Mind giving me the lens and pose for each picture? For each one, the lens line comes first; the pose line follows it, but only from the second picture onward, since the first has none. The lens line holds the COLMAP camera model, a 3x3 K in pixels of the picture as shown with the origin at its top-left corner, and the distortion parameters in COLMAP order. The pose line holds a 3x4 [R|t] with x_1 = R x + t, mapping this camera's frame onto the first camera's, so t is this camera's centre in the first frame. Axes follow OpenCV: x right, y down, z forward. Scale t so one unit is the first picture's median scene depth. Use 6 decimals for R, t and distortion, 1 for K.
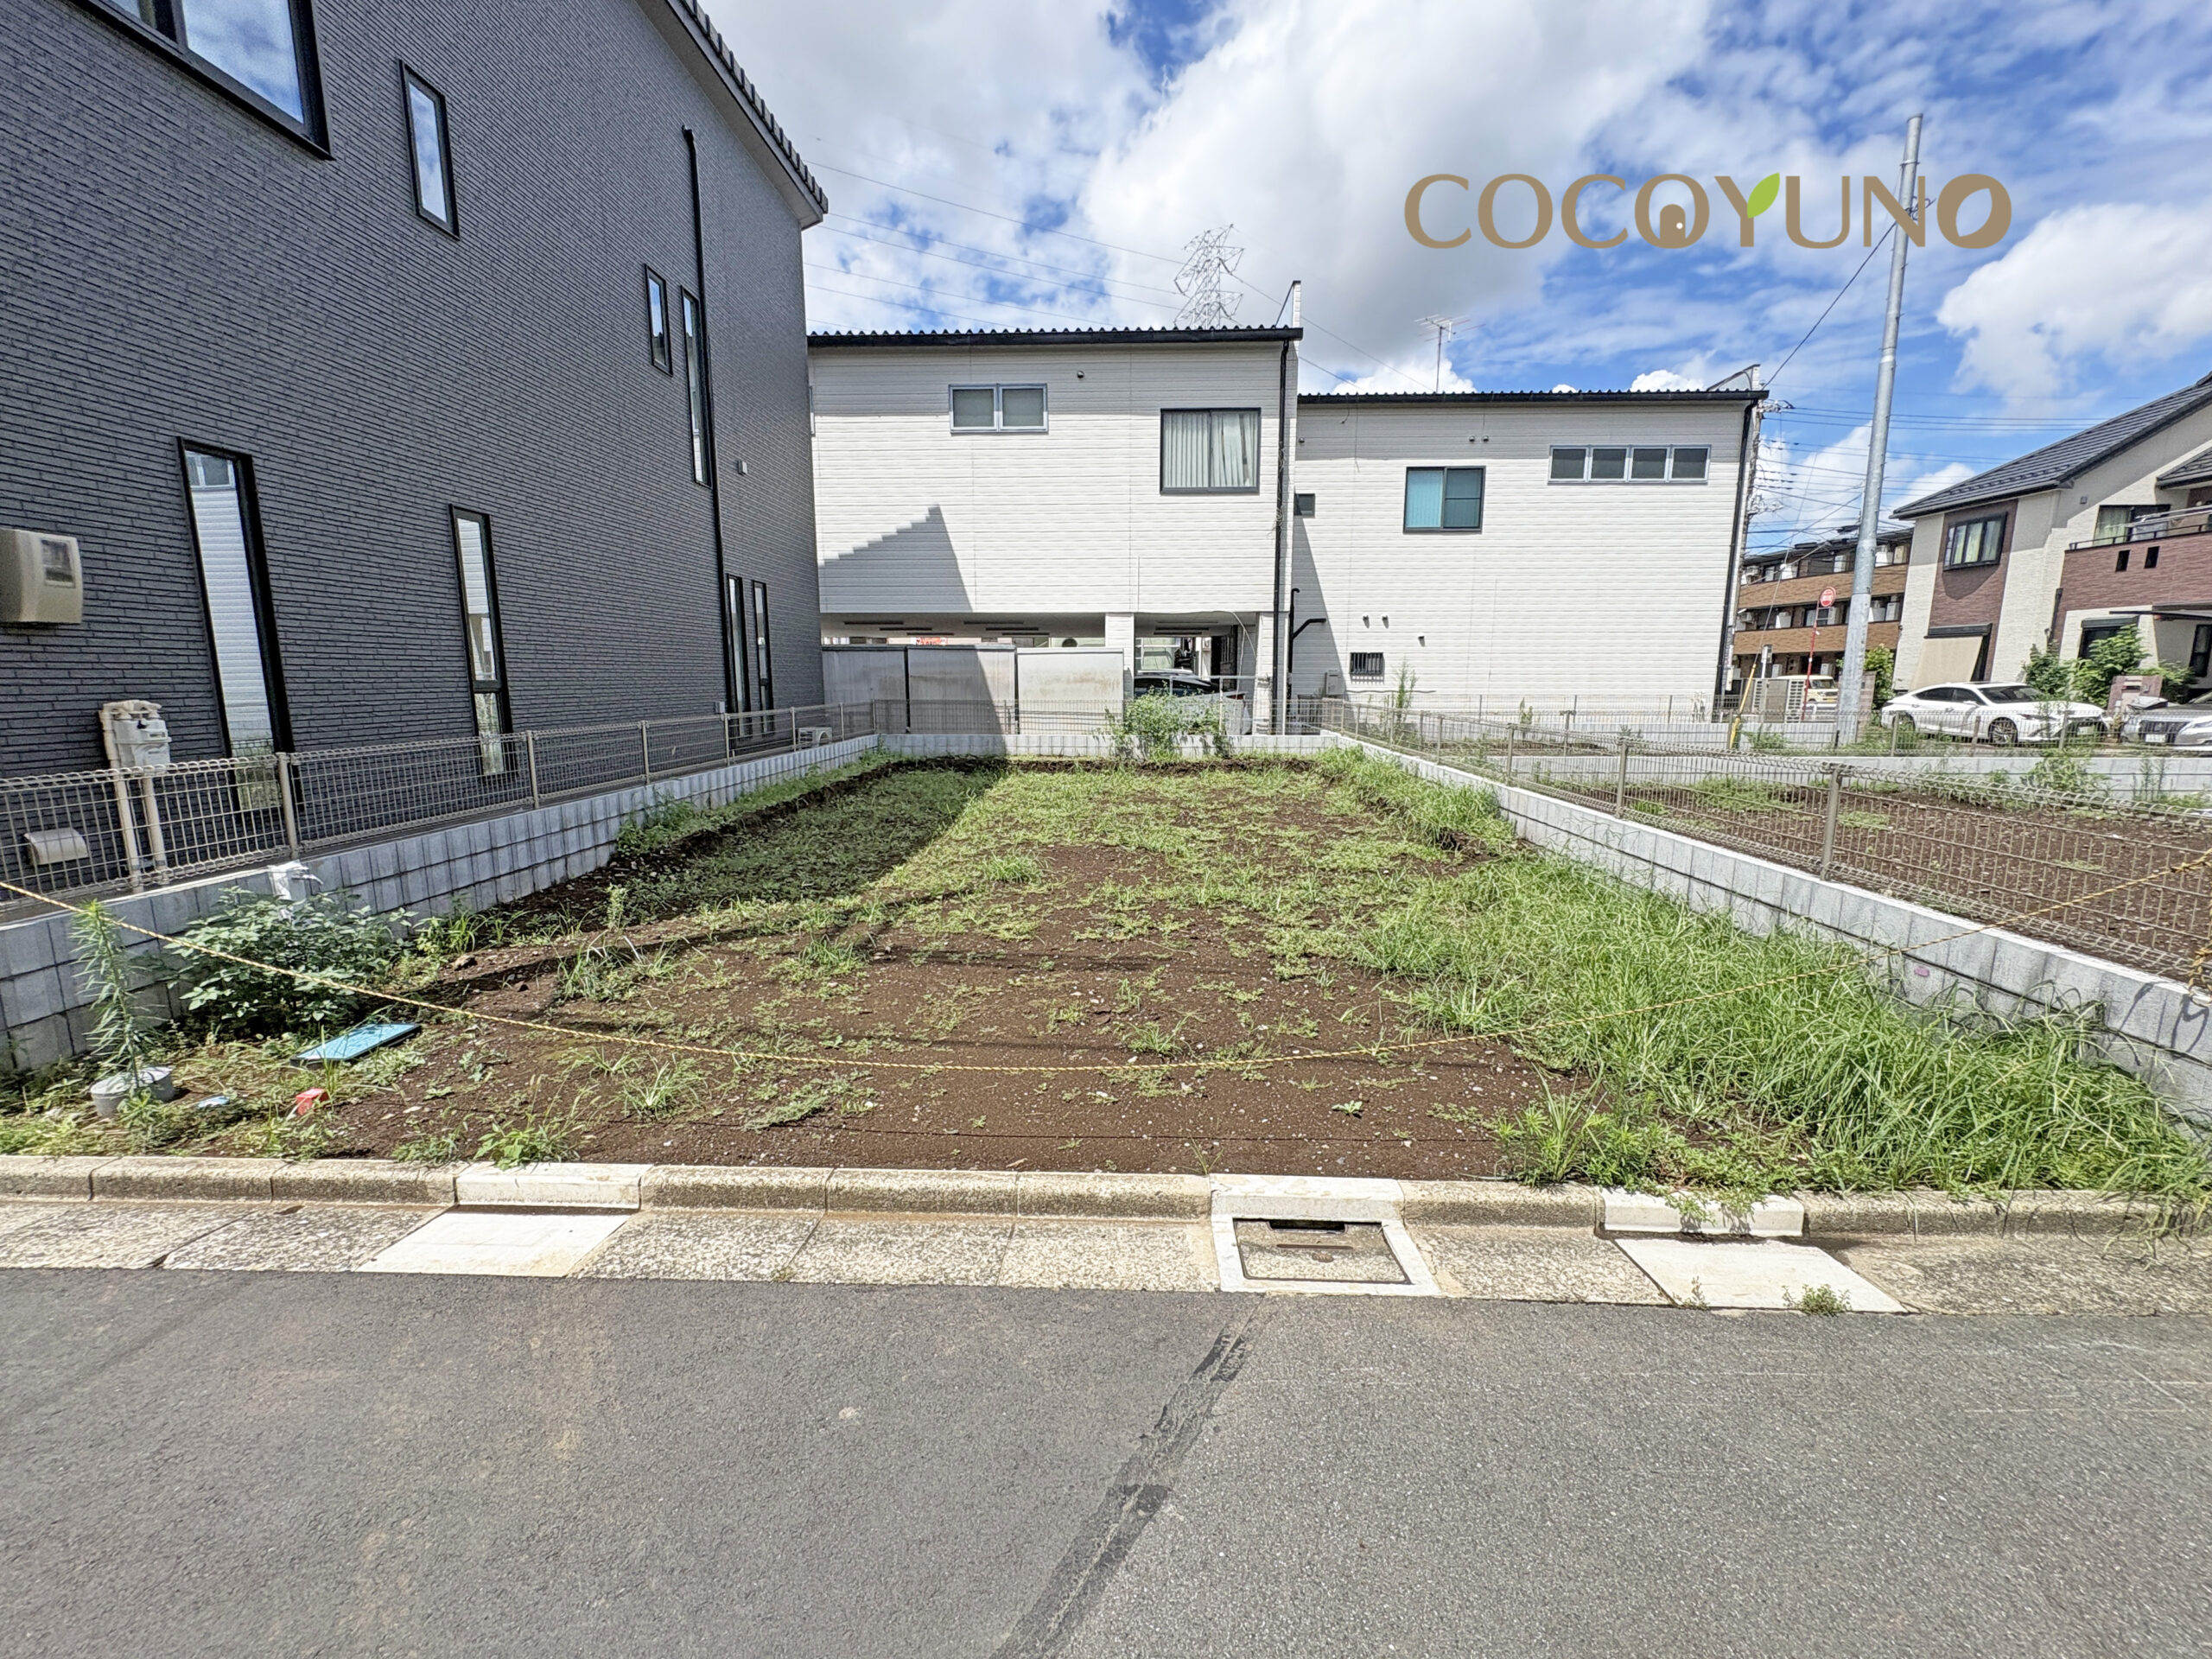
lens RADIAL K [[923.5, 0, 1104.7], [0, 923.5, 834.5], [0, 0, 1]] dist [-0.000422, 0.000813]
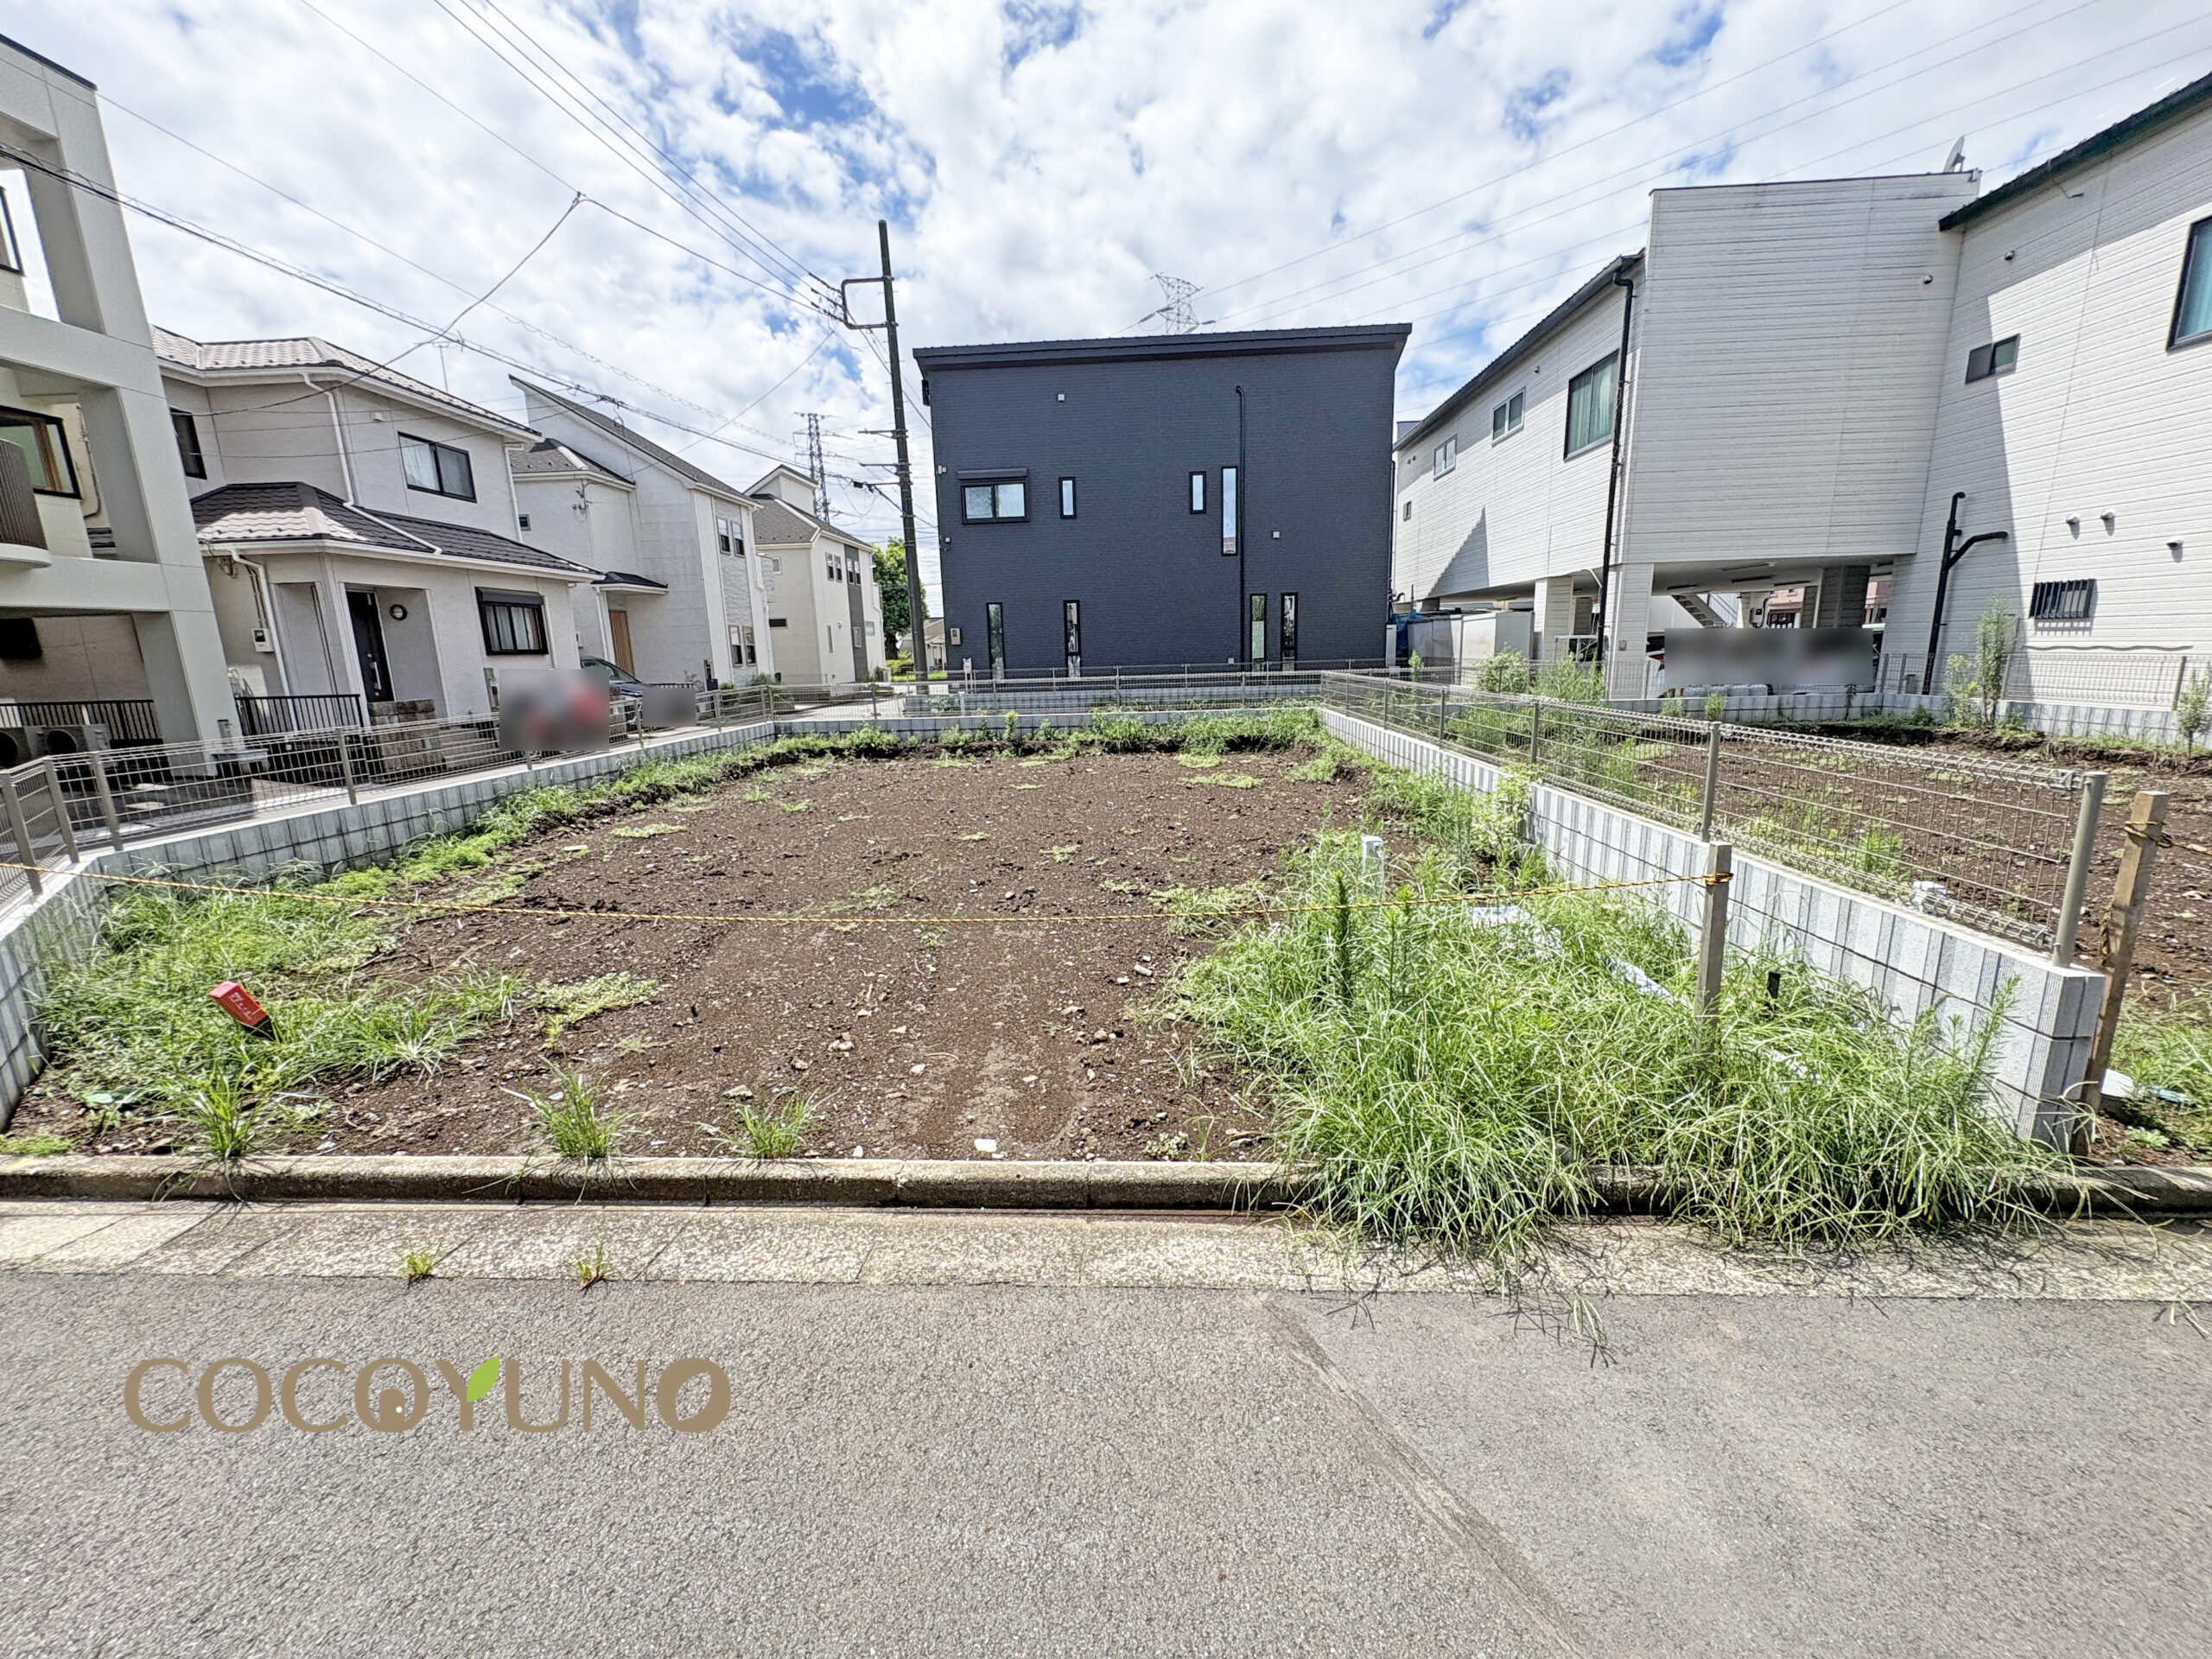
lens RADIAL K [[881.1, 0, 1106.5], [0, 881.1, 830.7], [0, 0, 1]] dist [0.000621, 0.000085]
pose [[-0.016361, 0.202660, -0.979113, 1.253498], [-0.140903, 0.969004, 0.202922, -0.101092], [0.989888, 0.141280, 0.012701, 0.586115]]
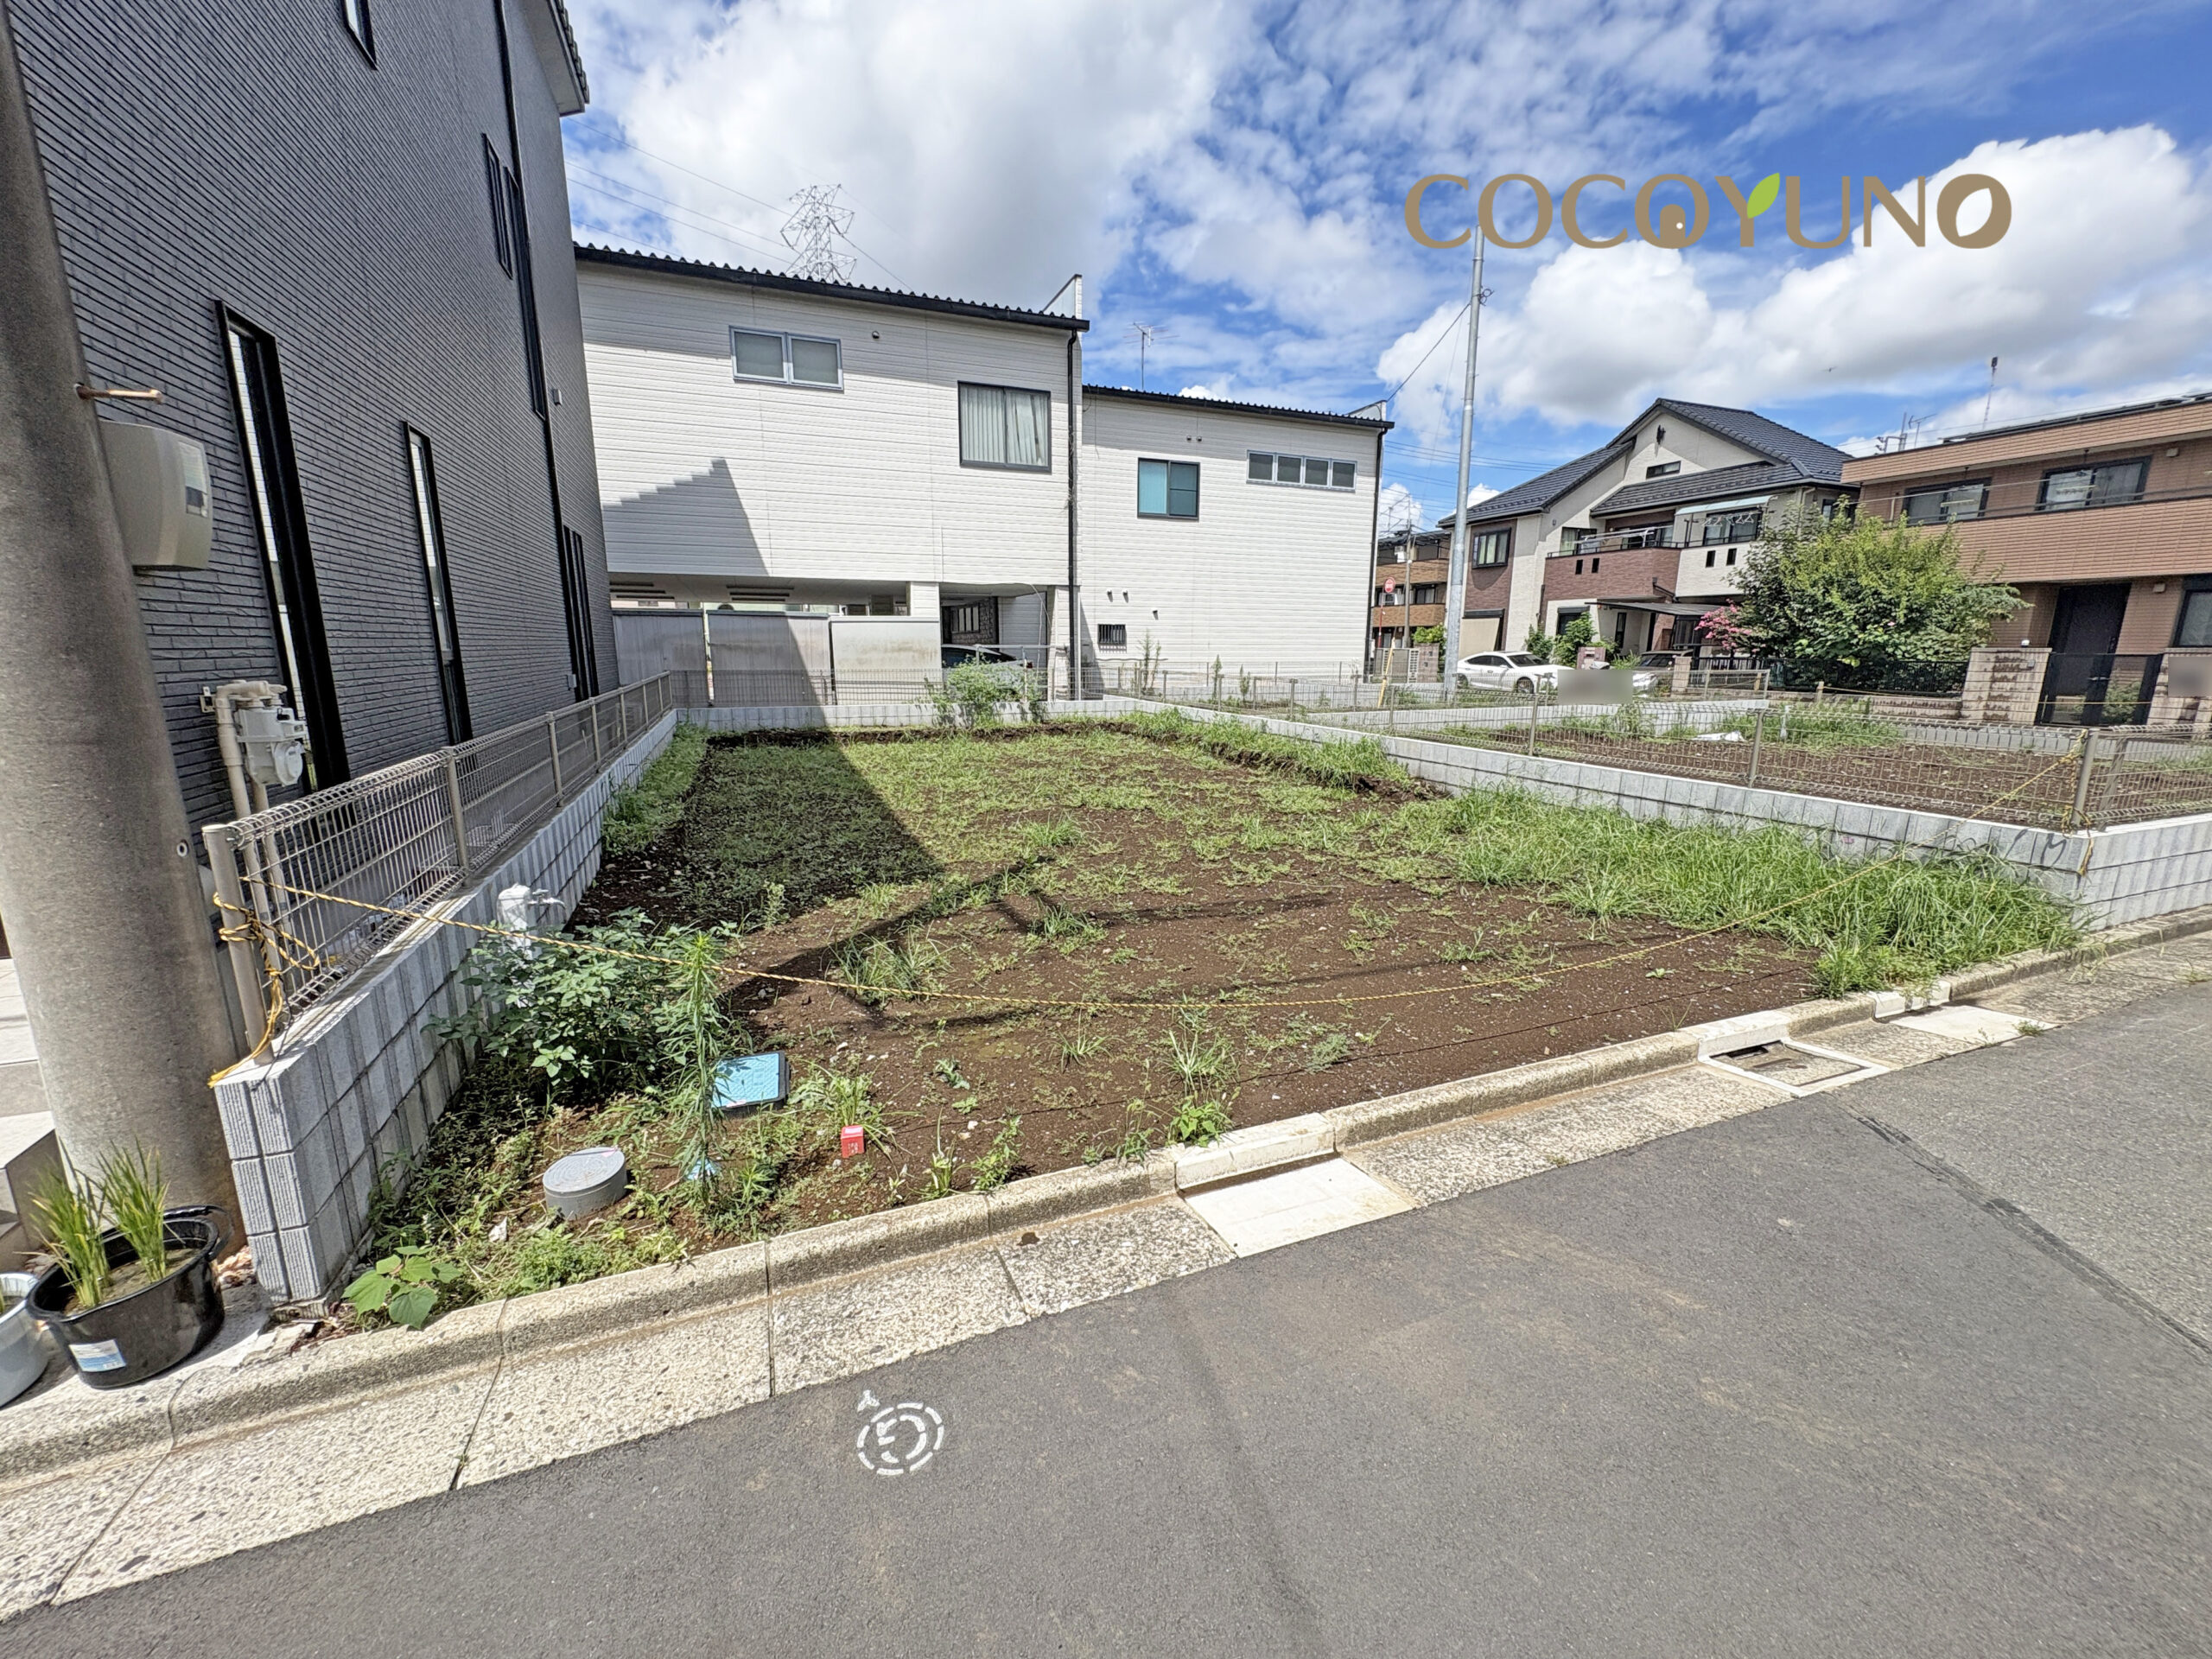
lens RADIAL K [[881.1, 0, 1106.4], [0, 881.1, 826.8], [0, 0, 1]] dist [0.000621, 0.000085]
pose [[0.914012, -0.078485, 0.398024, -0.233735], [0.064674, 0.996750, 0.048030, -0.007447], [-0.400500, -0.018158, 0.916117, 0.037019]]
